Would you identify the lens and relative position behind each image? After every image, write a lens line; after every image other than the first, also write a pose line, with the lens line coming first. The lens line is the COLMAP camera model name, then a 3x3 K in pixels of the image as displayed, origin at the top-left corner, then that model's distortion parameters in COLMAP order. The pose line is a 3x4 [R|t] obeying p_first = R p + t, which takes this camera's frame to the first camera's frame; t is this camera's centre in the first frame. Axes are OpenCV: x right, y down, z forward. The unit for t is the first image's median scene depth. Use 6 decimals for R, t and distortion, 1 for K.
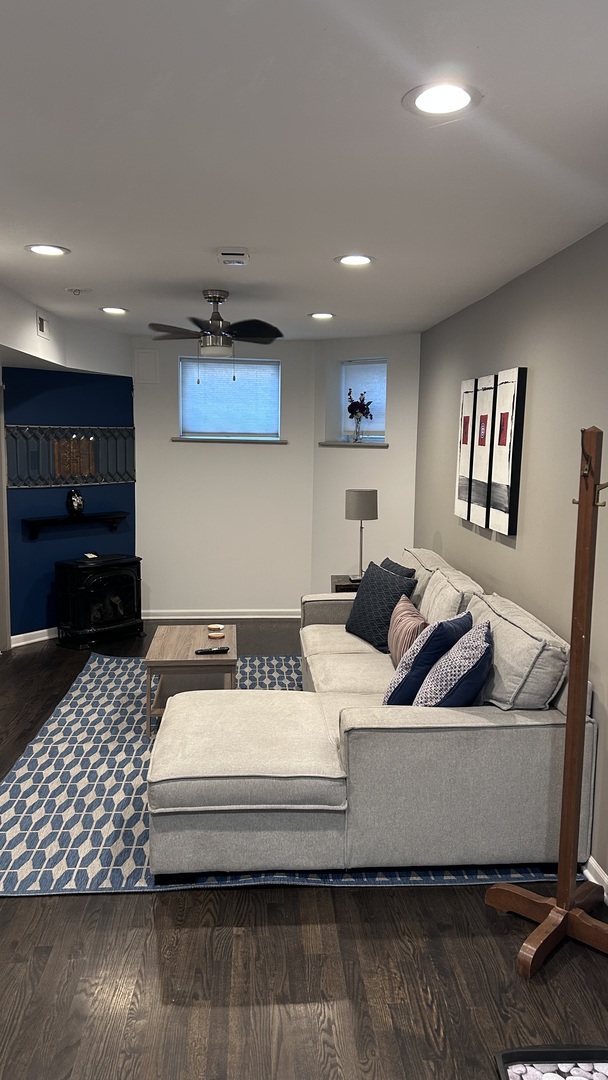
lens RADIAL K [[808.4, 0, 316.1], [0, 808.4, 538.7], [0, 0, 1]] dist [0.027946, -0.022324]
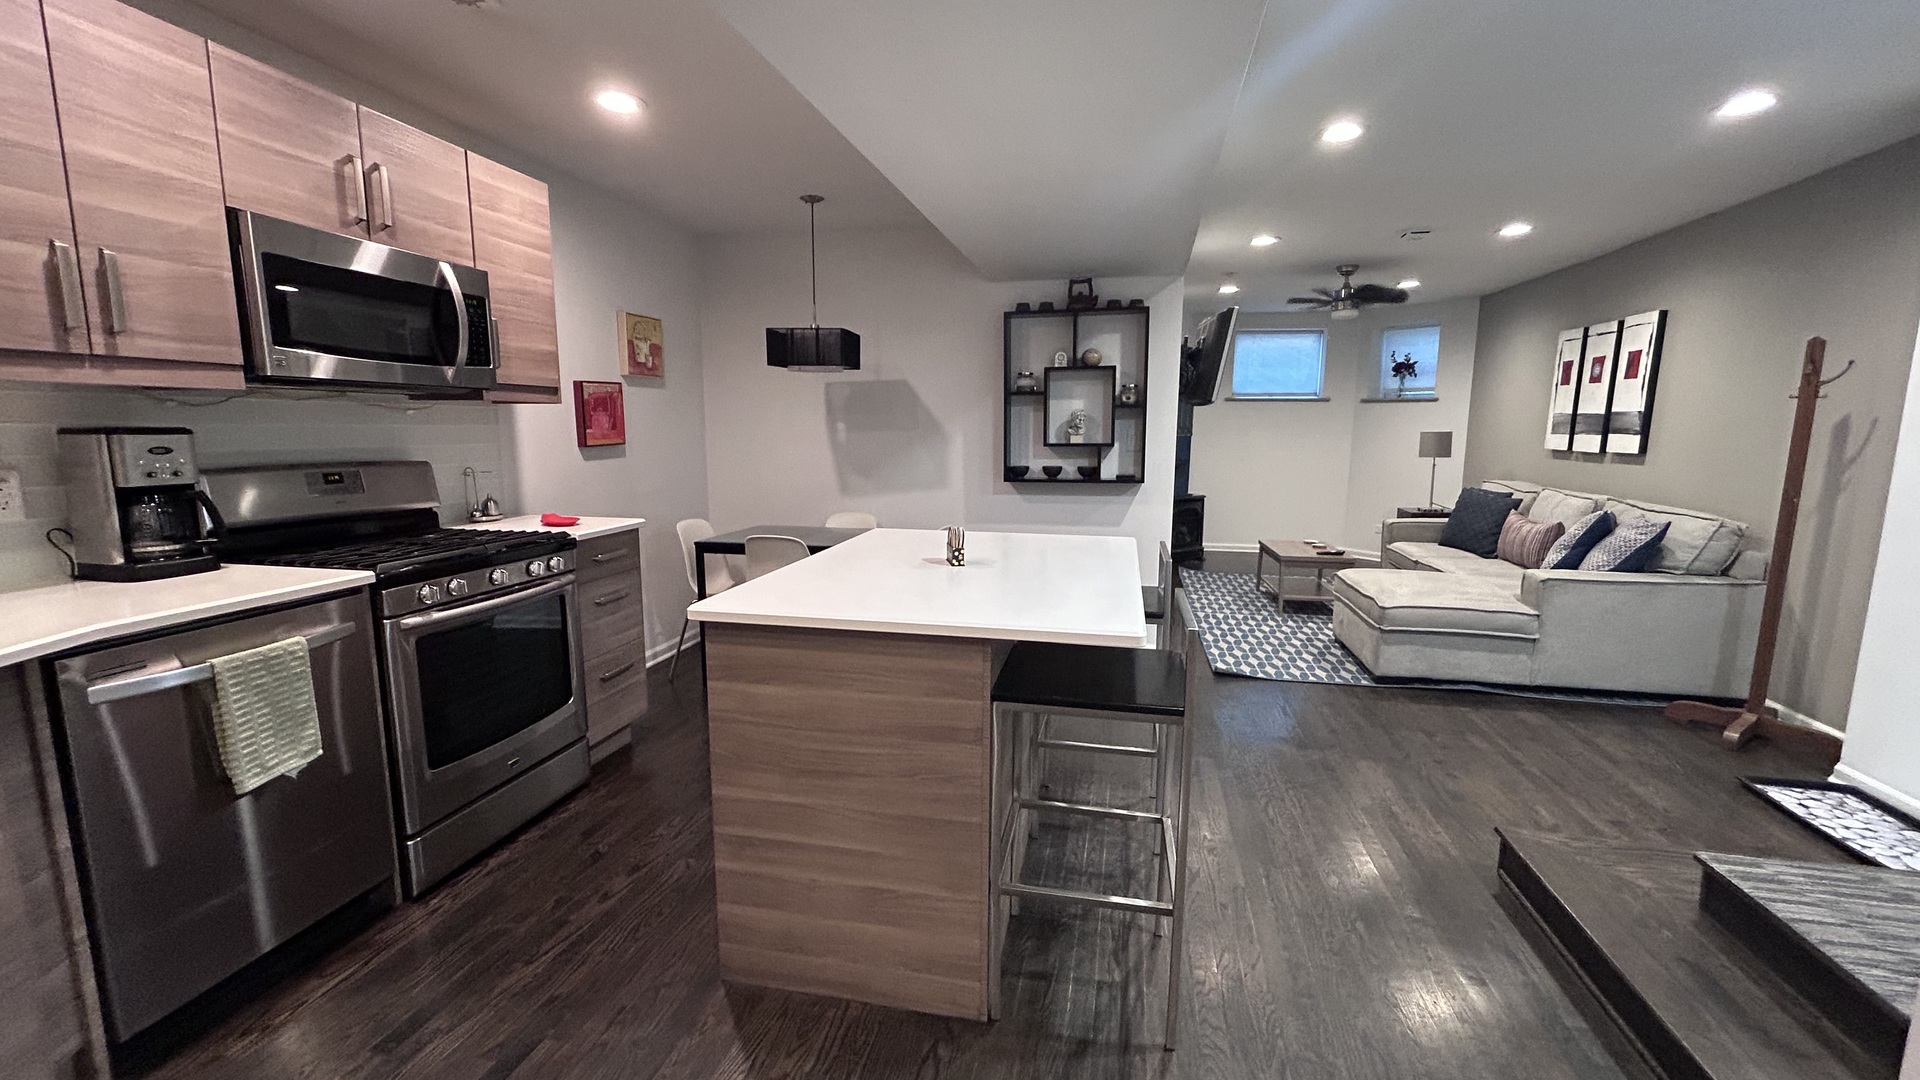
lens RADIAL K [[774.2, 0, 959.5], [0, 774.2, 534.9], [0, 0, 1]] dist [-0.000476, 0.000205]
pose [[0.956538, 0.029538, -0.290109, -0.274003], [-0.026104, 0.999536, 0.015700, 0.088449], [0.290438, -0.007445, 0.956865, -0.269292]]
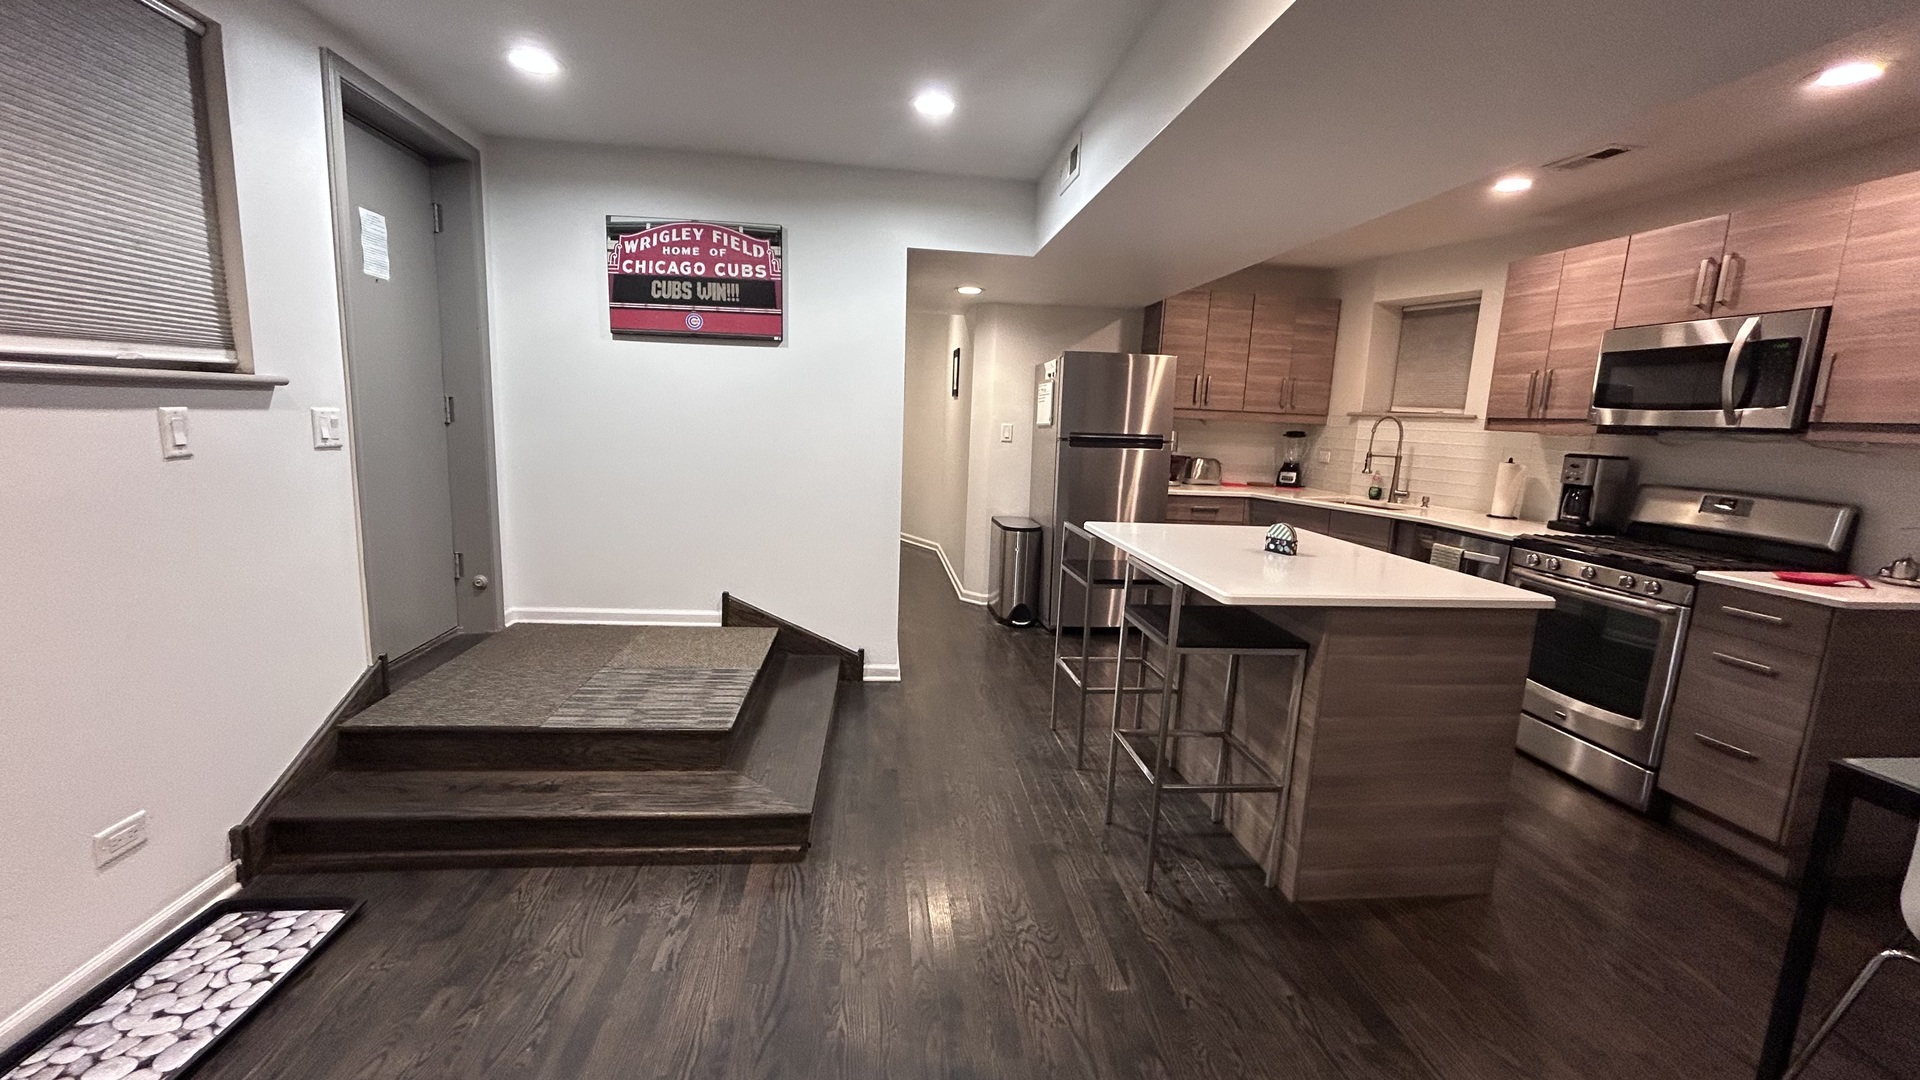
lens RADIAL K [[774.2, 0, 961.0], [0, 774.2, 539.7], [0, 0, 1]] dist [-0.000476, 0.000205]
pose [[-0.997380, -0.055102, -0.046864, -0.165694], [-0.066123, 0.957194, 0.281793, -0.025309], [0.029331, 0.284154, -0.958330, 0.589046]]
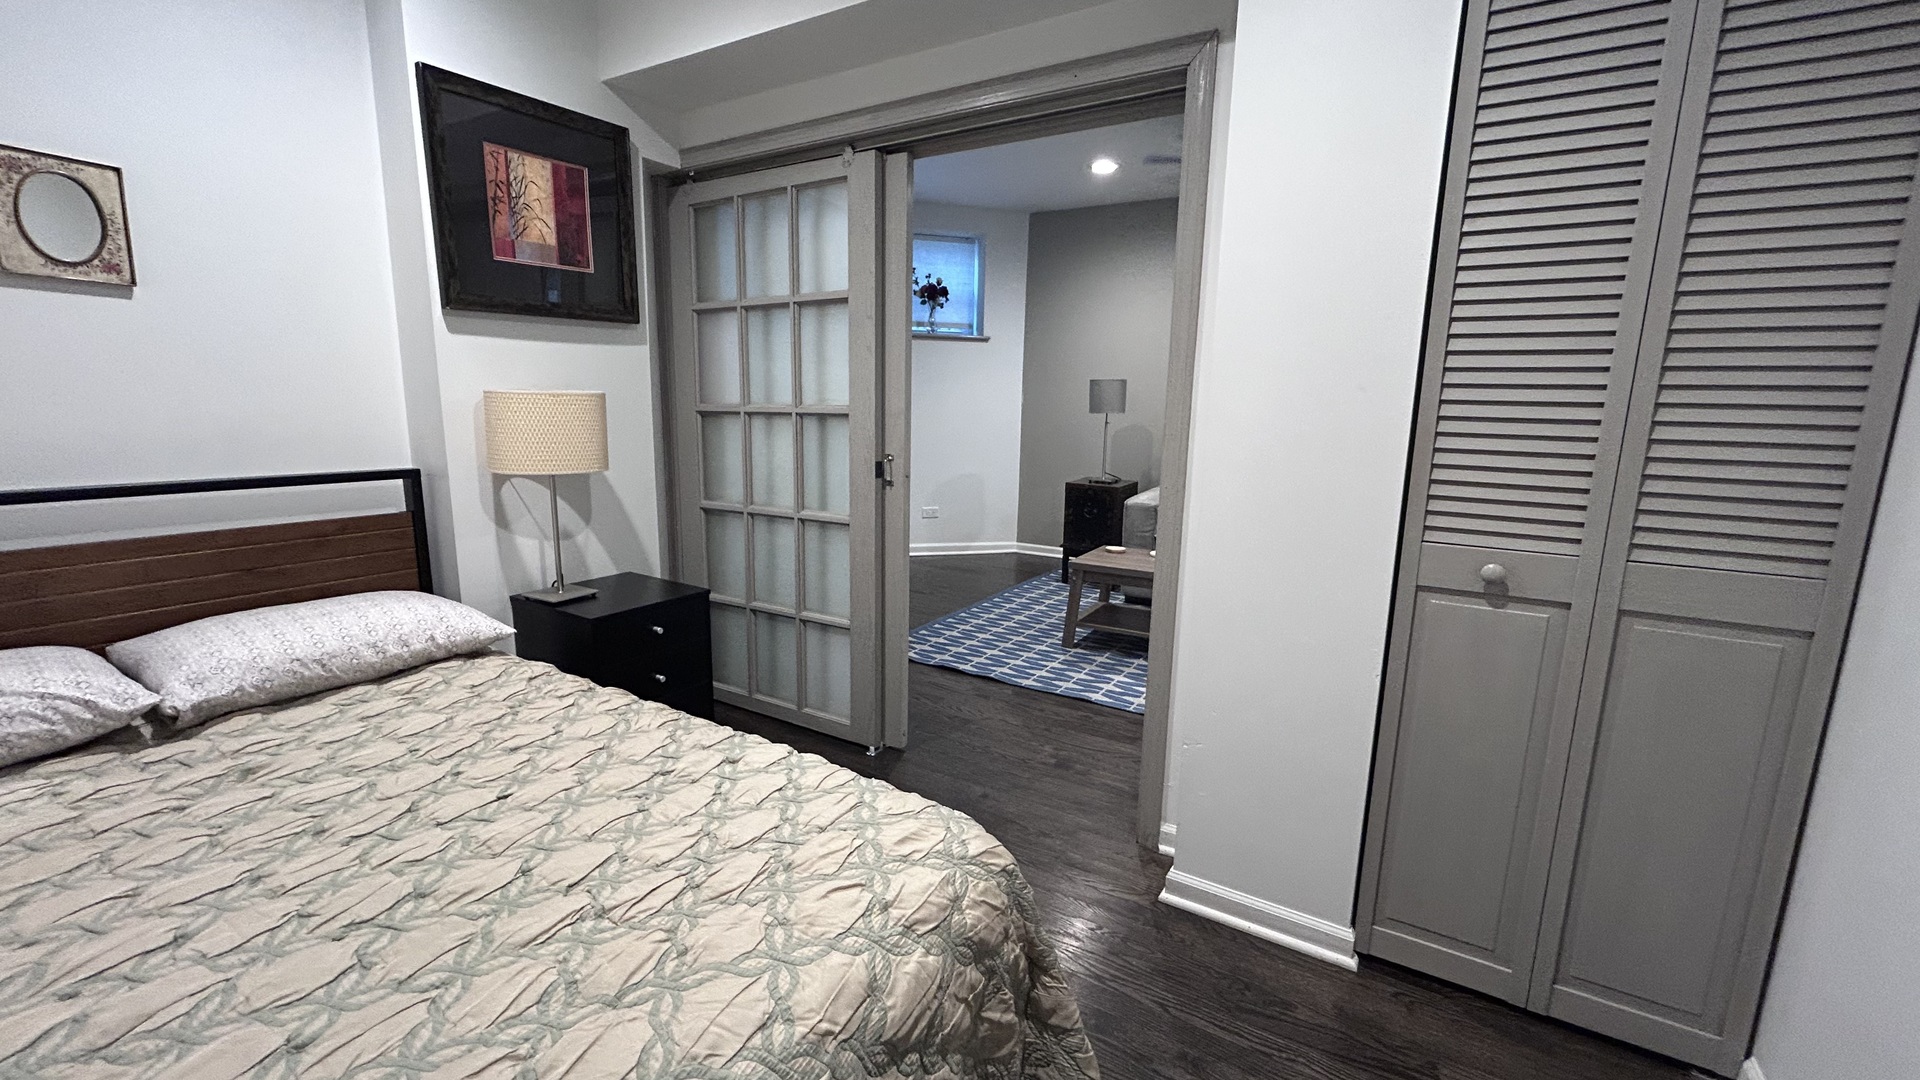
lens RADIAL K [[774.2, 0, 963.3], [0, 774.2, 536.6], [0, 0, 1]] dist [-0.000476, 0.000205]
pose [[0.589858, -0.147652, 0.793893, -0.750947], [0.090306, 0.989035, 0.116849, -0.003911], [-0.802441, 0.002769, 0.596724, 0.620736]]
